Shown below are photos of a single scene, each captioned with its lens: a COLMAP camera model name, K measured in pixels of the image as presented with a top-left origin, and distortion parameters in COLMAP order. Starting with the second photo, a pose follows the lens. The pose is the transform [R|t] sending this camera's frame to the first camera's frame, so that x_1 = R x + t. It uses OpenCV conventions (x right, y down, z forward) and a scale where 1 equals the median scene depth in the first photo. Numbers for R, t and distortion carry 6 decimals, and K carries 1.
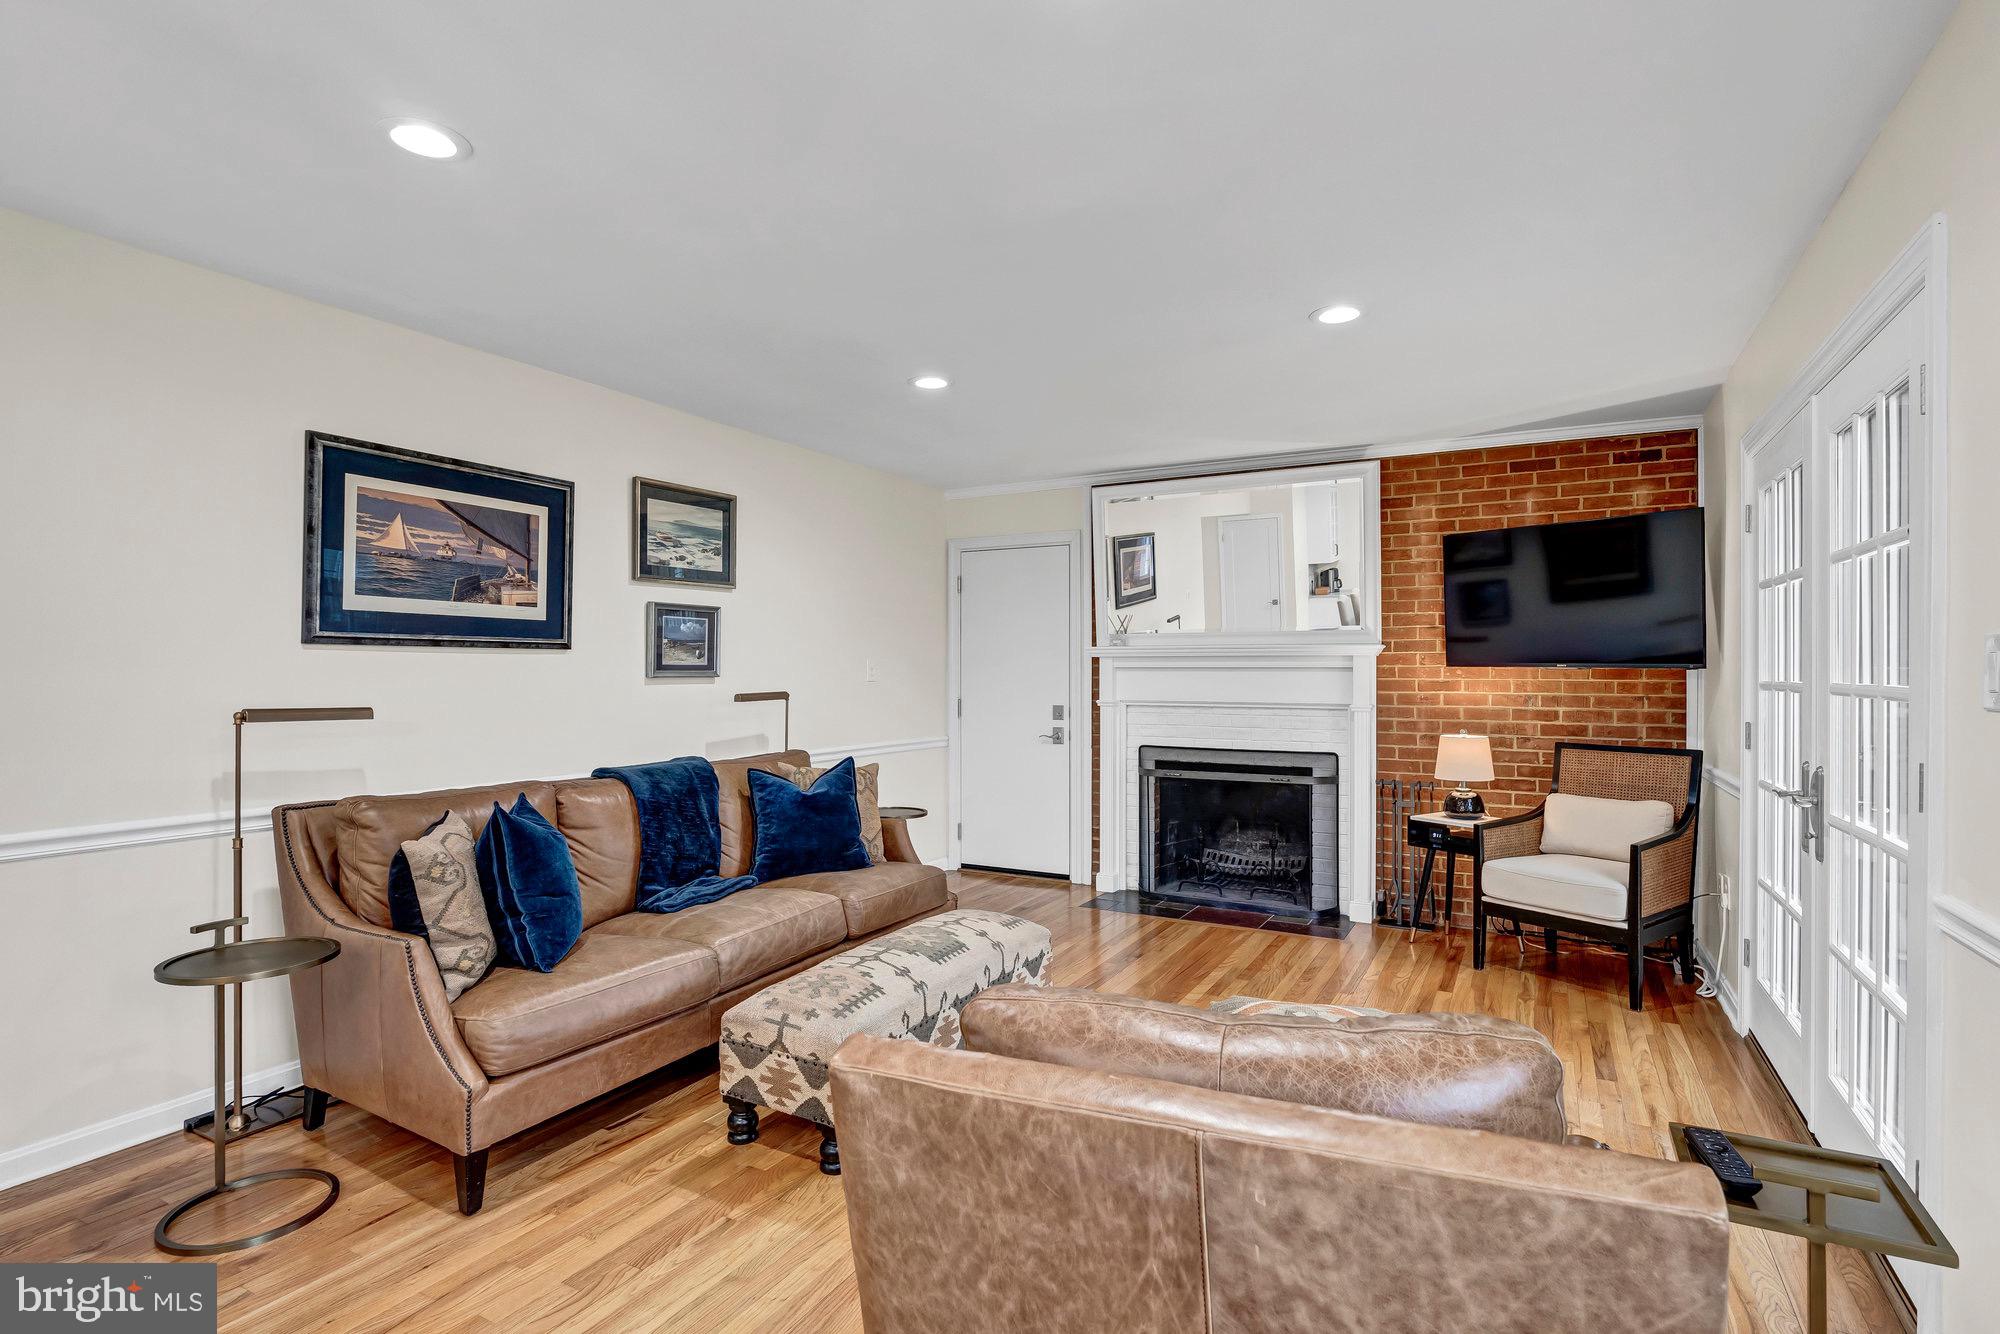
lens RADIAL K [[967.5, 0, 1007.1], [0, 967.5, 671.1], [0, 0, 1]] dist [-0.001280, -0.000222]
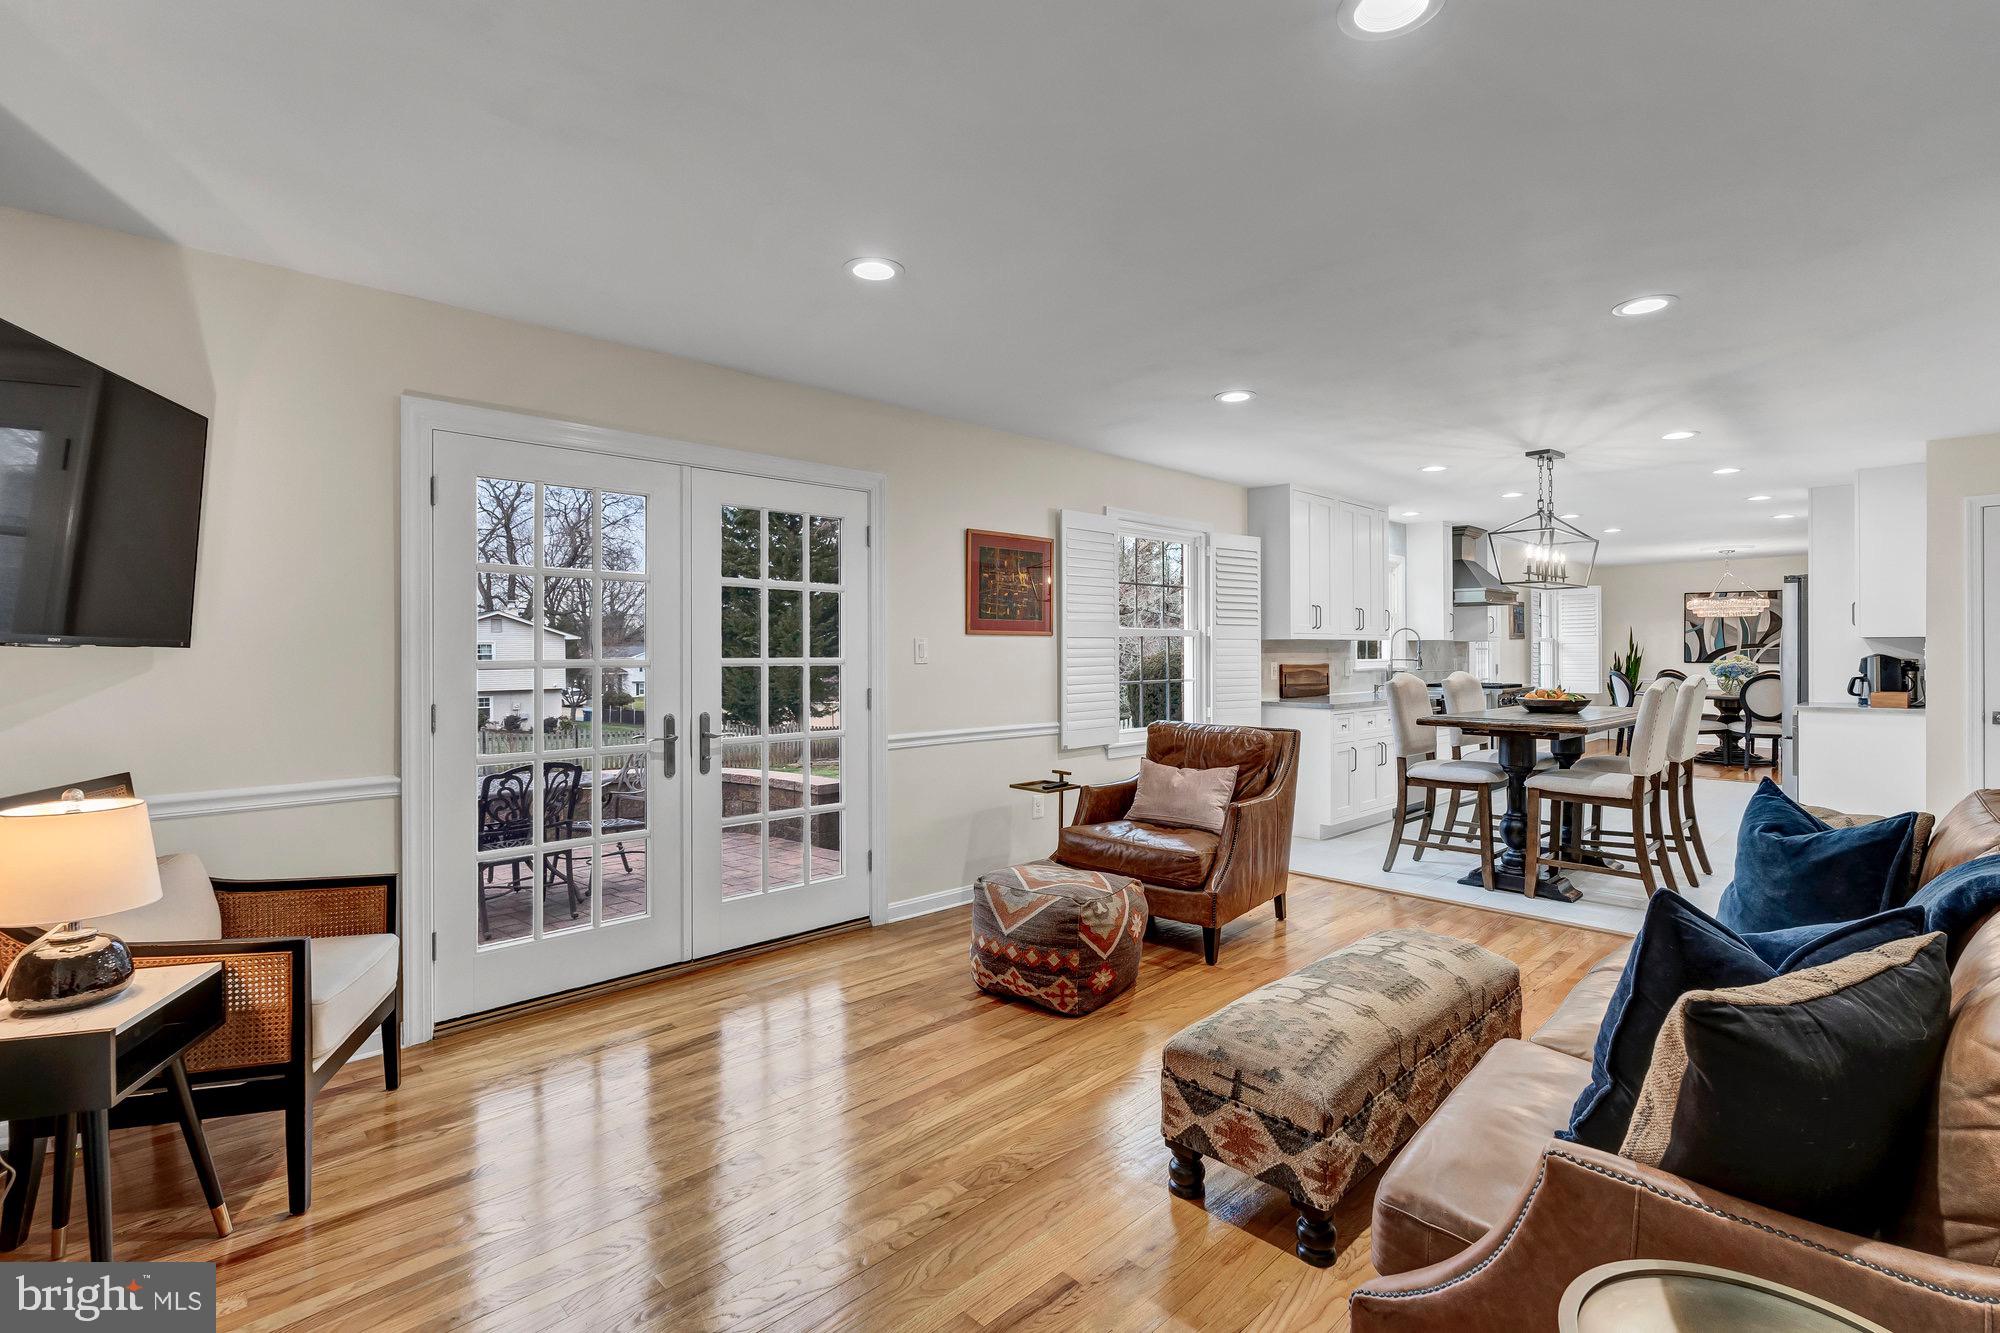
lens RADIAL K [[916.8, 0, 1008.0], [0, 916.8, 654.1], [0, 0, 1]] dist [-0.002372, -0.001114]
pose [[-0.958022, -0.000574, 0.286693, -0.028425], [0.000346, 0.999995, 0.003158, 0.000861], [-0.286694, 0.003125, -0.958017, 1.219903]]
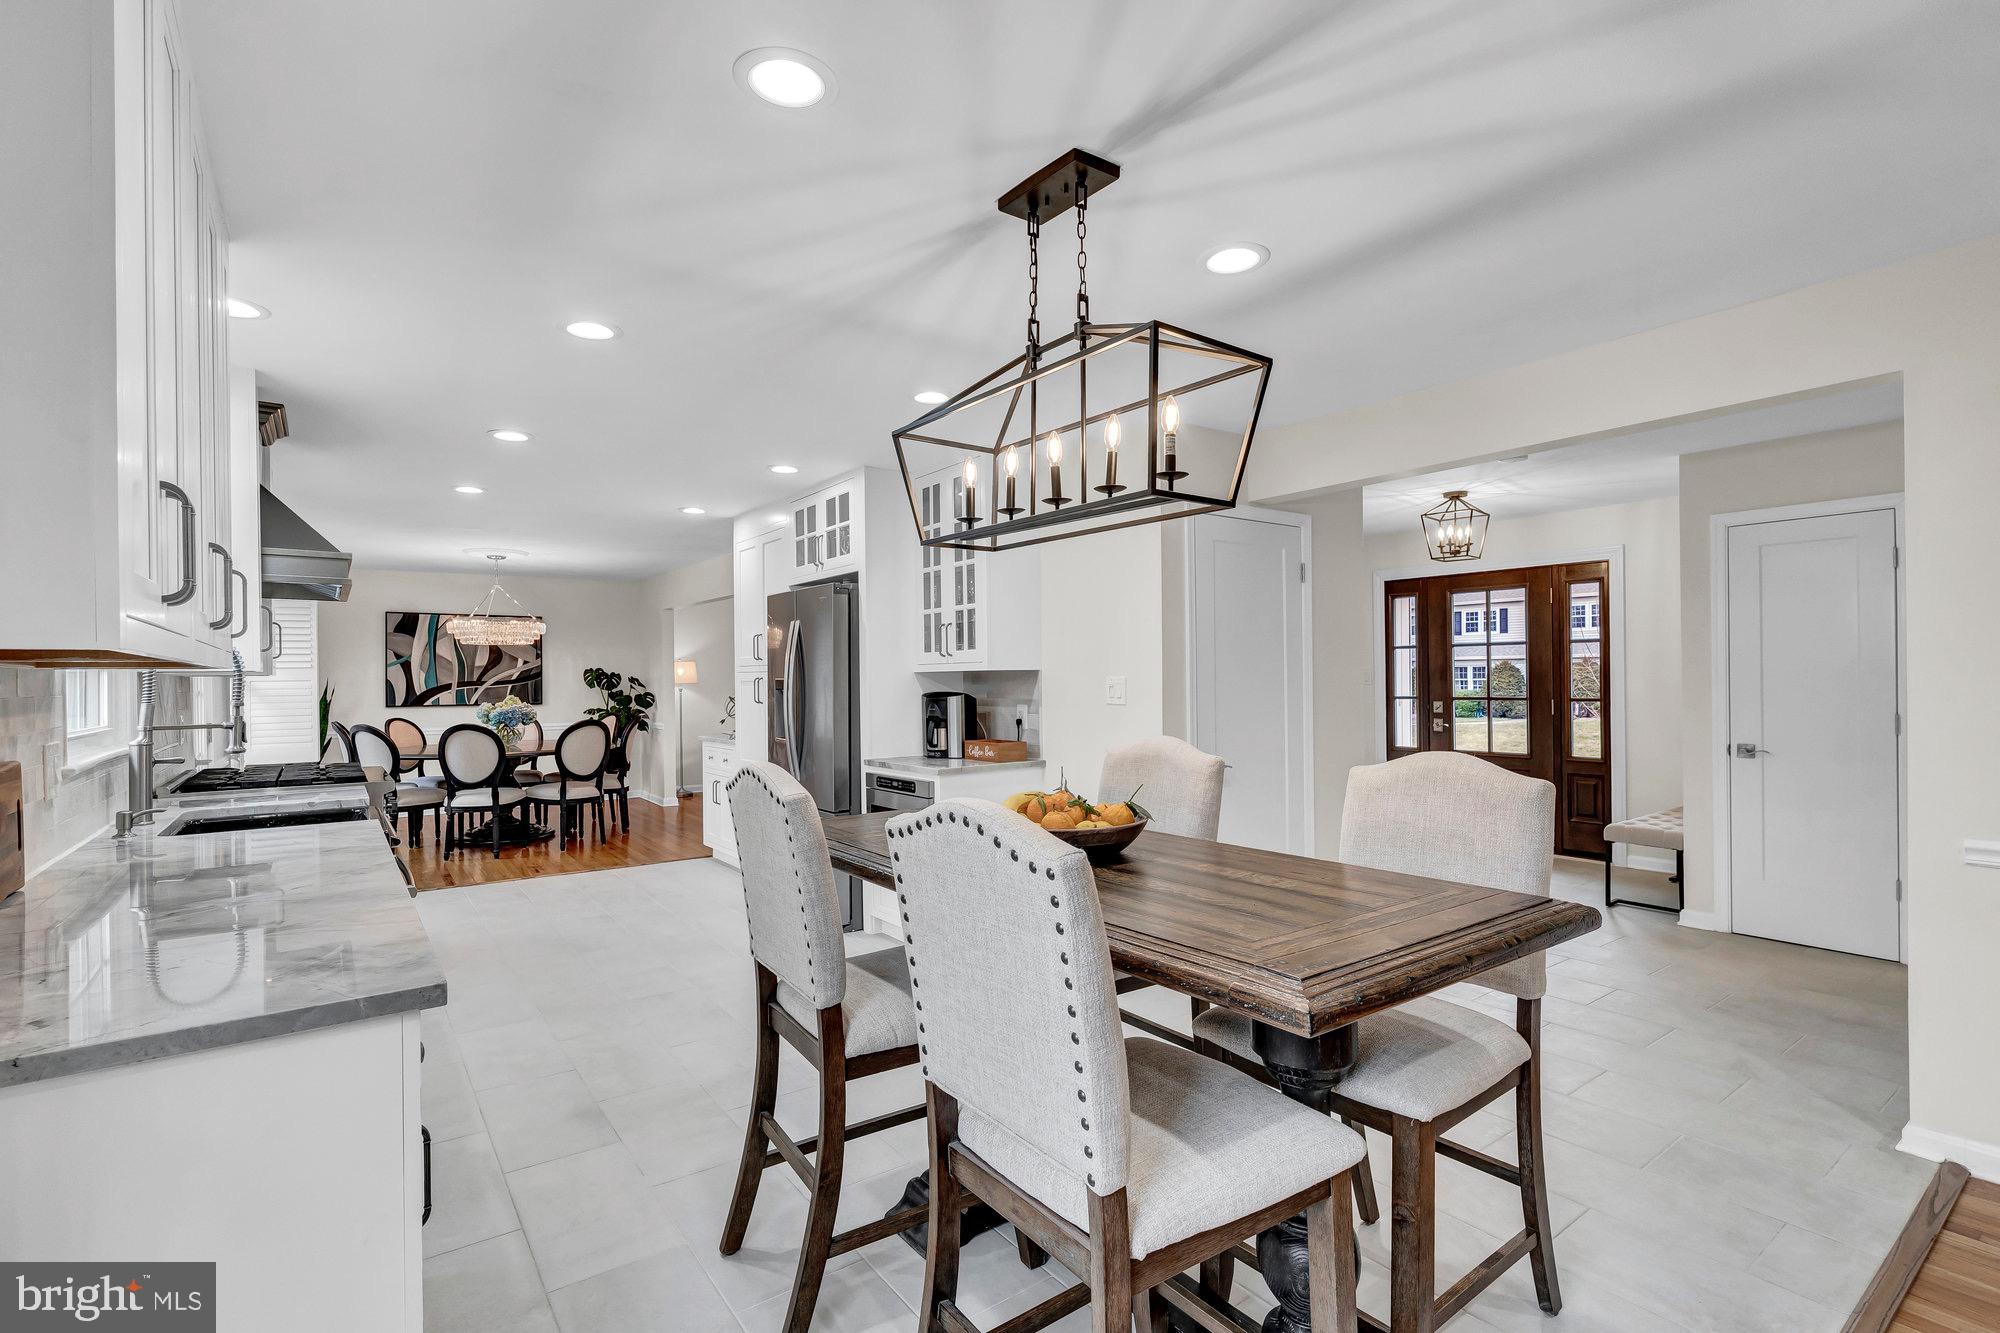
lens RADIAL K [[916.8, 0, 999.3], [0, 916.8, 678.3], [0, 0, 1]] dist [-0.002372, -0.001114]
pose [[-0.416801, 0.002733, -0.908994, 0.072859], [0.011339, 0.999933, -0.002193, -0.007377], [0.908927, -0.011221, -0.416804, 0.087736]]
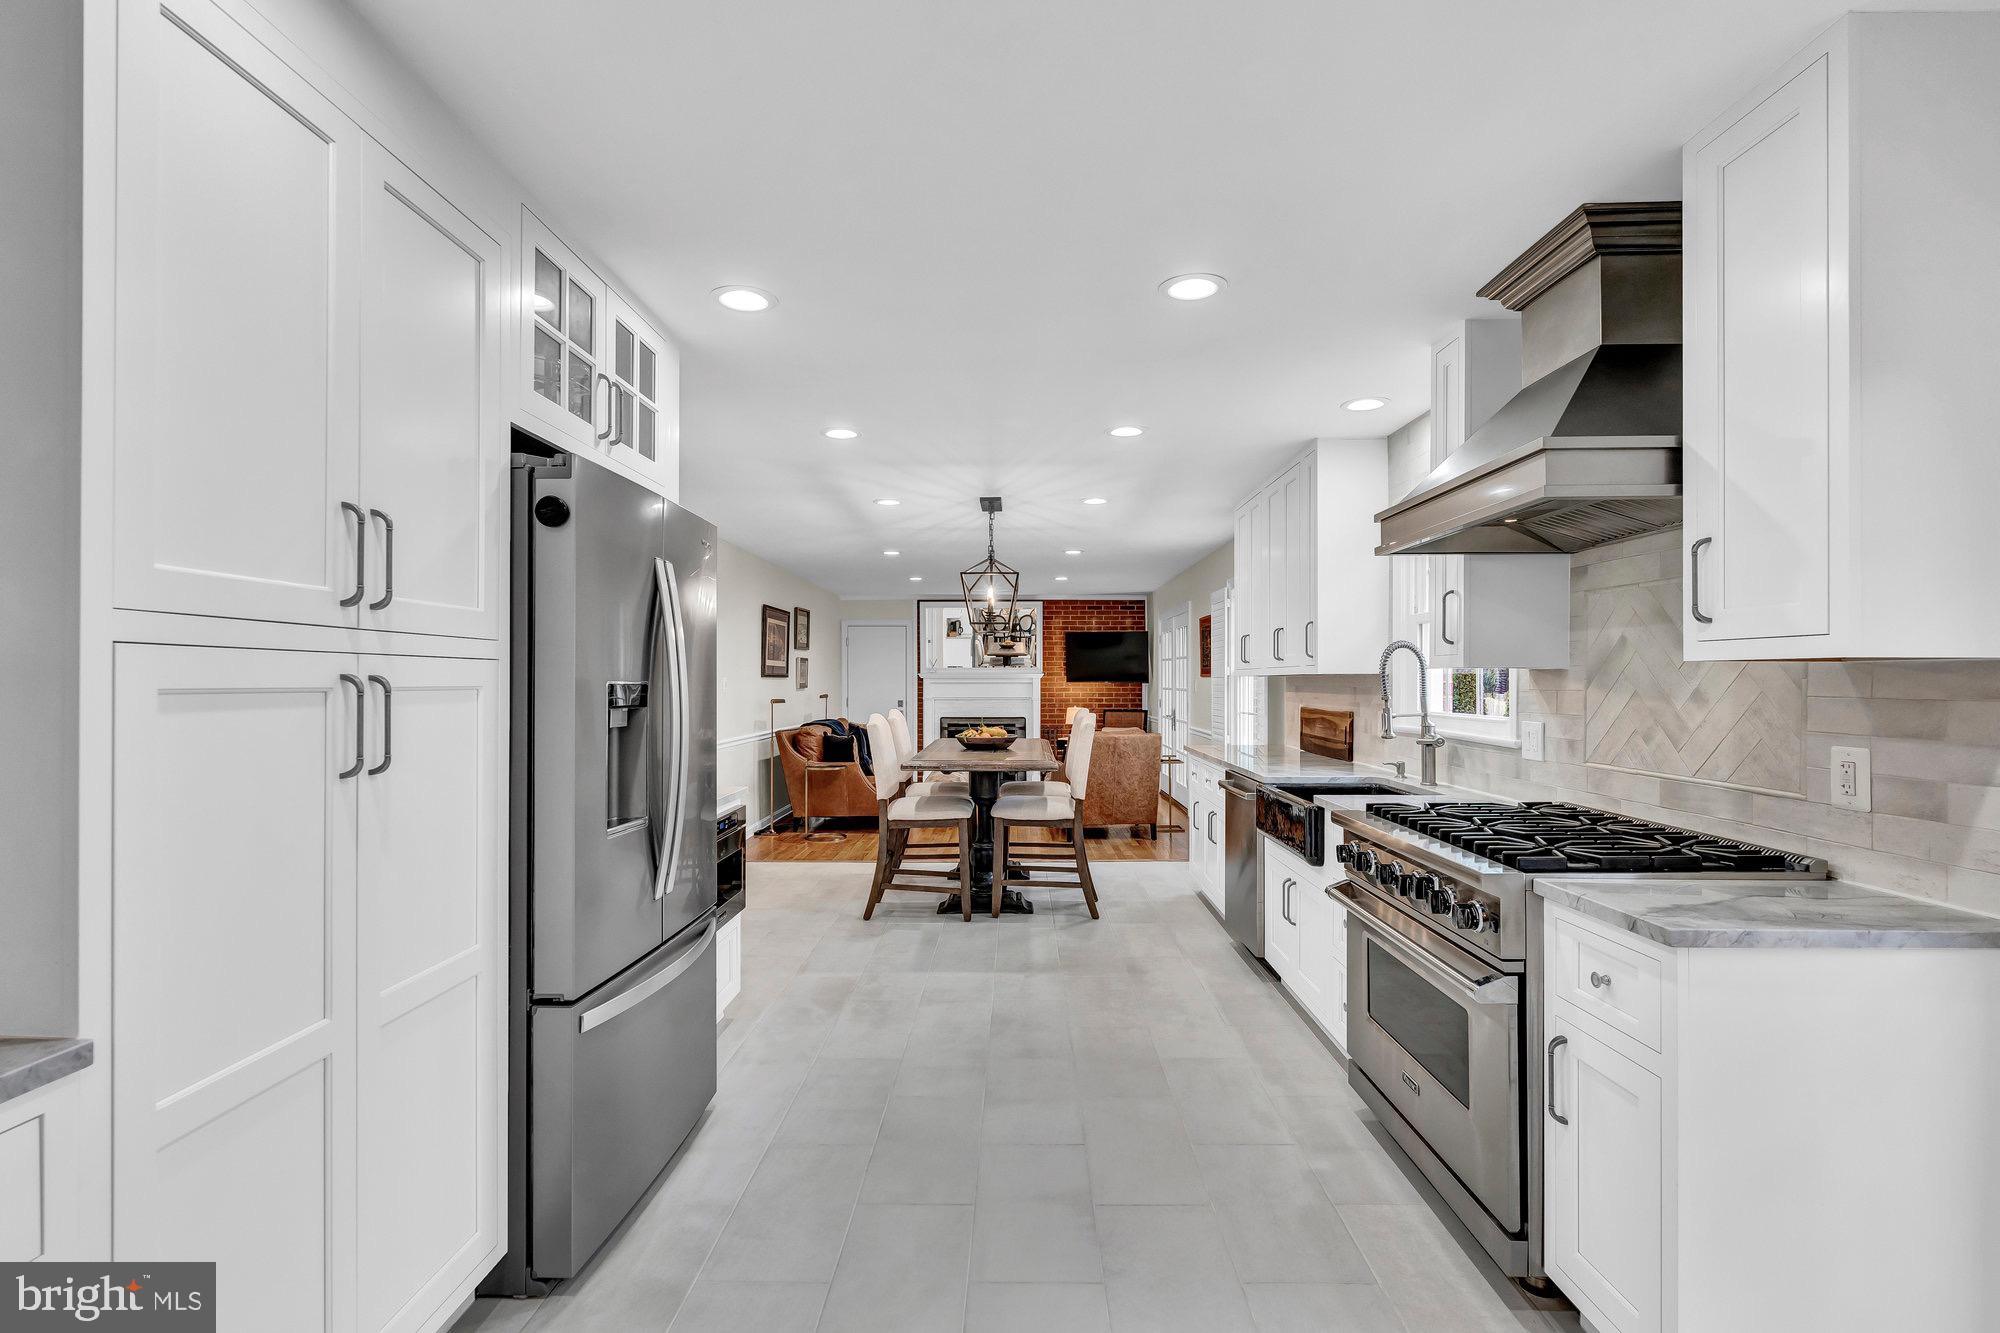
lens RADIAL K [[916.8, 0, 999.7], [0, 916.8, 677.9], [0, 0, 1]] dist [-0.002372, -0.001114]
pose [[0.882635, -0.000940, 0.470057, -0.905874], [0.001978, 0.999997, -0.001715, -0.013375], [-0.470054, 0.002444, 0.882634, -1.149073]]
